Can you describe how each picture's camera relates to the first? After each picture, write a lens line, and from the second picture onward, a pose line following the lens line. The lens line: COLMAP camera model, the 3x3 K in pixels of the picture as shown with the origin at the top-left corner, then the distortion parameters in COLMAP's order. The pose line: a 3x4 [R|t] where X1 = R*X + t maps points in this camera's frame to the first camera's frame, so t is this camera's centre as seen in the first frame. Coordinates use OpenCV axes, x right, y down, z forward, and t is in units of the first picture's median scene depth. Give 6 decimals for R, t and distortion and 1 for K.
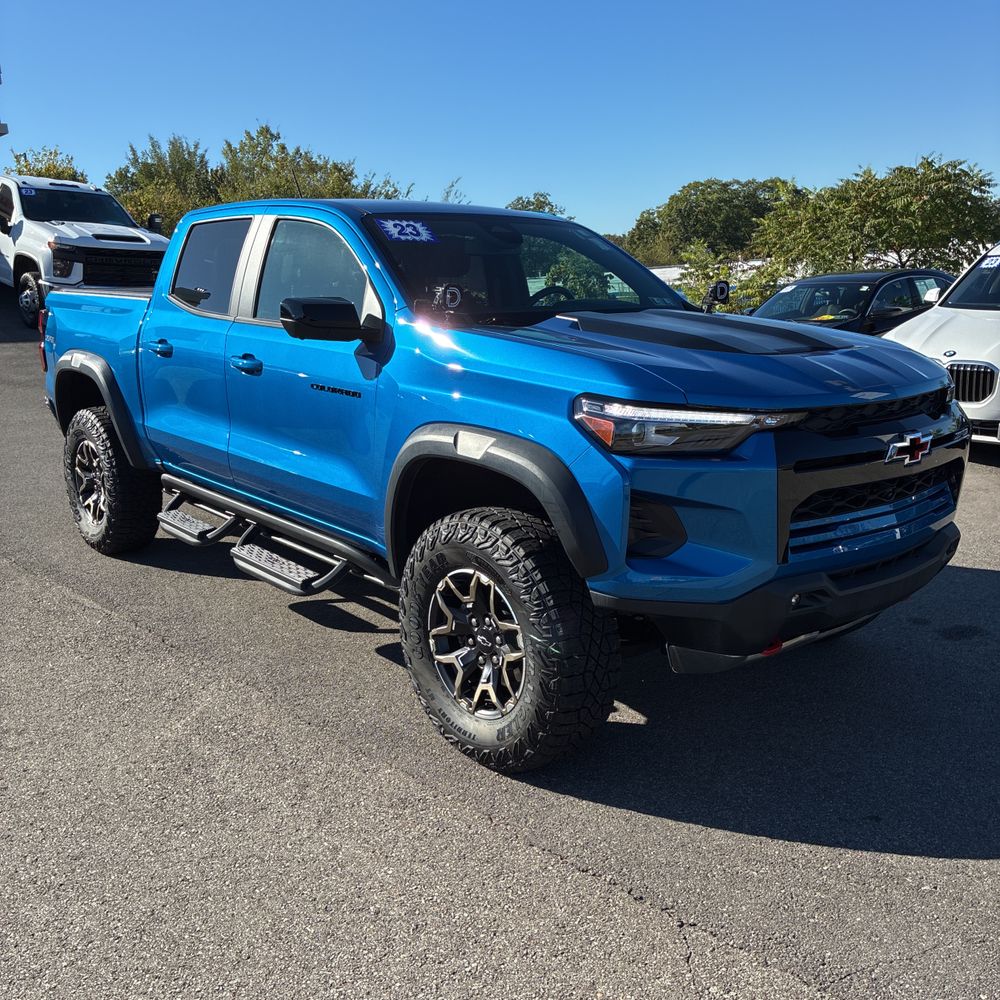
lens RADIAL K [[1004.2, 0, 500.0], [0, 1004.2, 500.0], [0, 0, 1]] dist [0.020214, -0.013794]
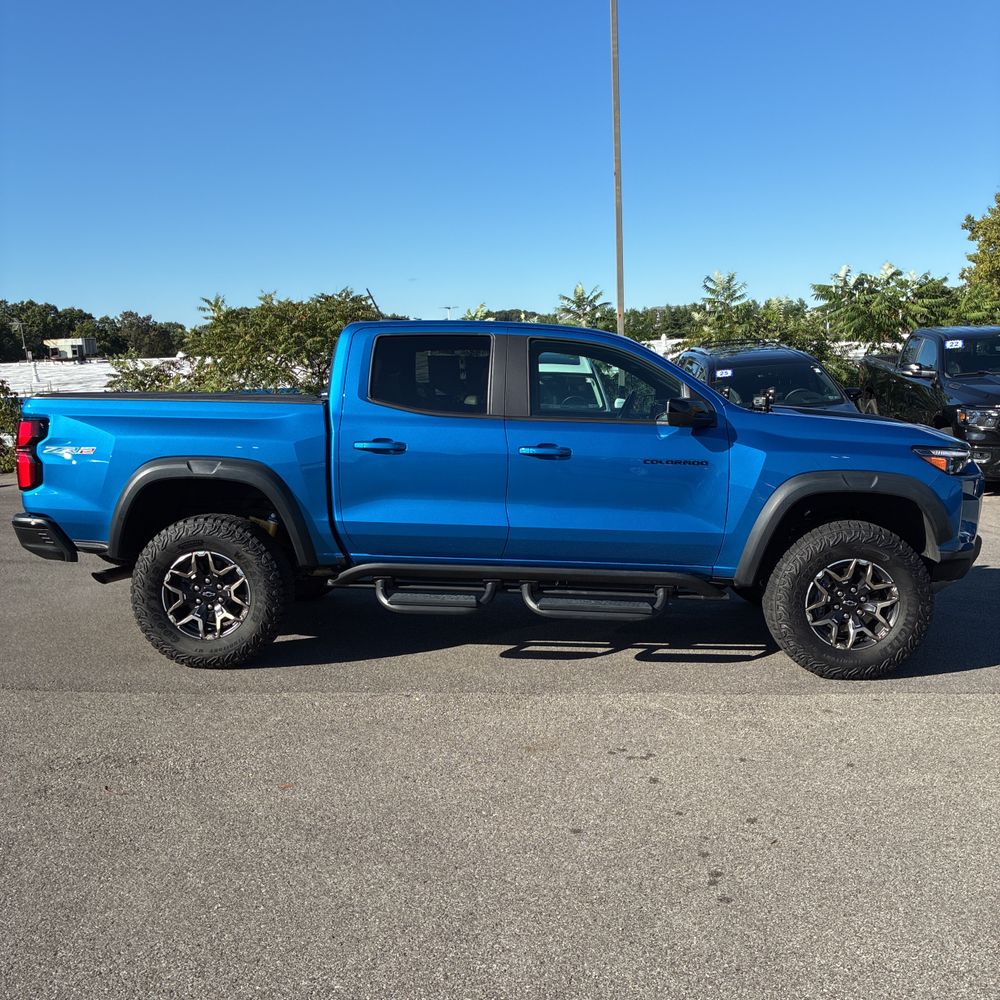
lens RADIAL K [[1004.2, 0, 500.0], [0, 1004.2, 500.0], [0, 0, 1]] dist [0.020214, -0.013794]
pose [[0.682840, -0.078670, 0.726320, -1.530722], [0.152056, 0.987717, -0.035971, -0.050801], [-0.714569, 0.135003, 0.686415, 0.255362]]
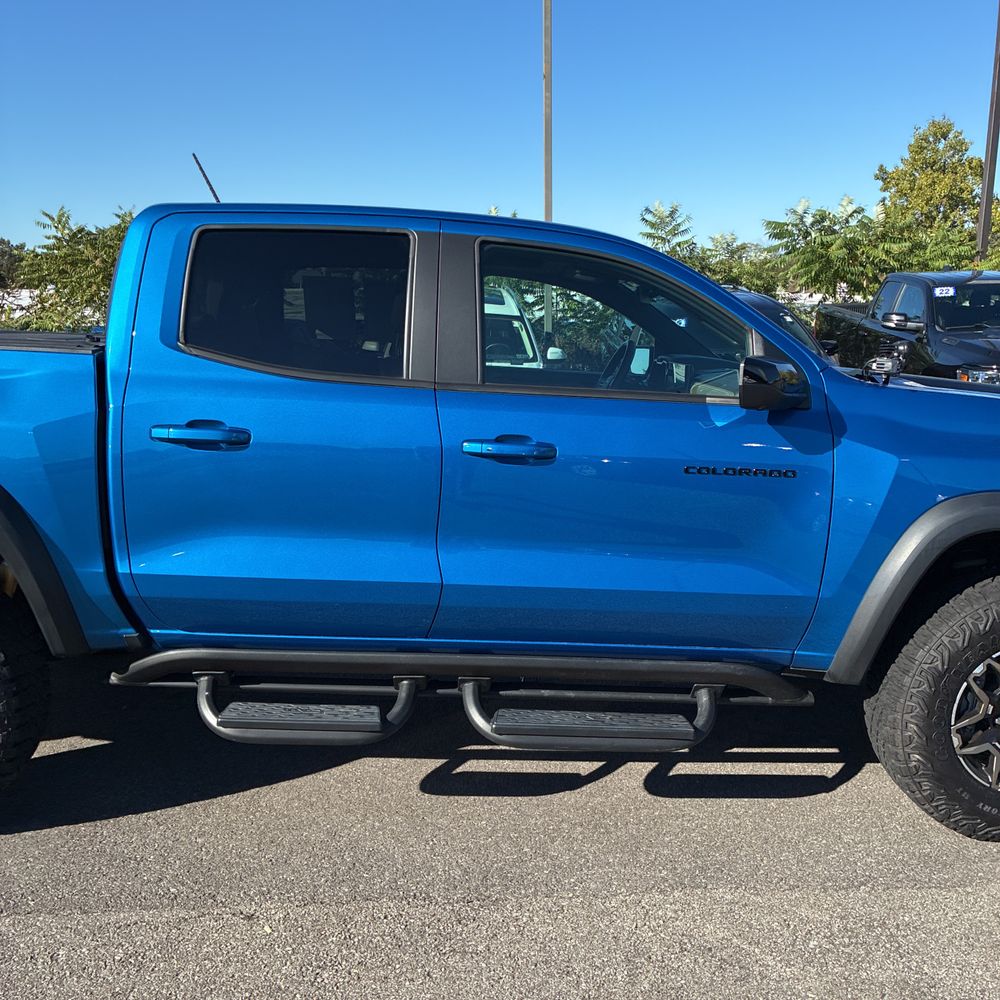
lens RADIAL K [[1011.5, 0, 498.6], [0, 1011.5, 517.9], [0, 0, 1]] dist [-0.004769, 0.035135]
pose [[0.610652, -0.125875, 0.781831, -1.020680], [0.142777, 0.988607, 0.047650, -0.157031], [-0.778922, 0.082530, 0.621667, 0.750758]]
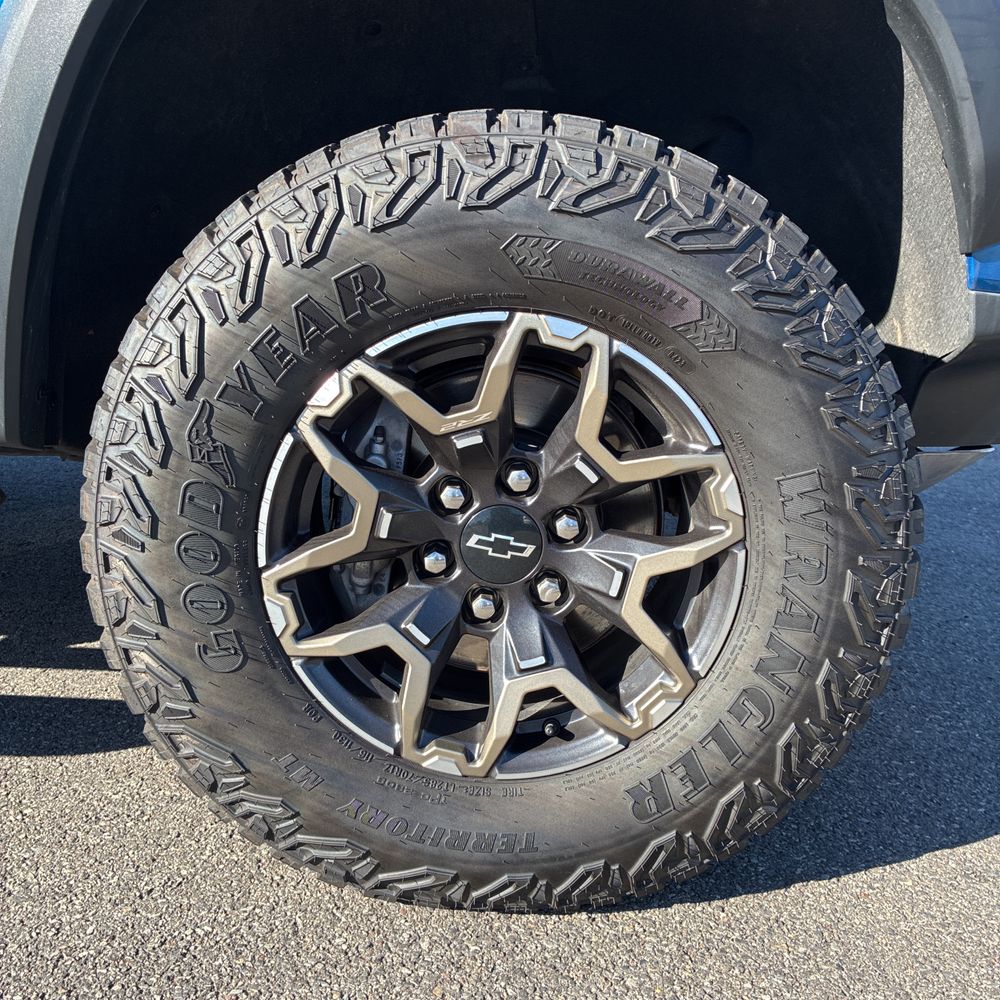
lens RADIAL K [[1004.2, 0, 500.0], [0, 1004.2, 500.0], [0, 0, 1]] dist [0.020214, -0.013794]
pose [[0.656964, -0.152688, 0.738298, -0.243920], [0.119396, 0.987990, 0.098083, 0.091546], [-0.744407, 0.023713, 0.667305, 0.763971]]
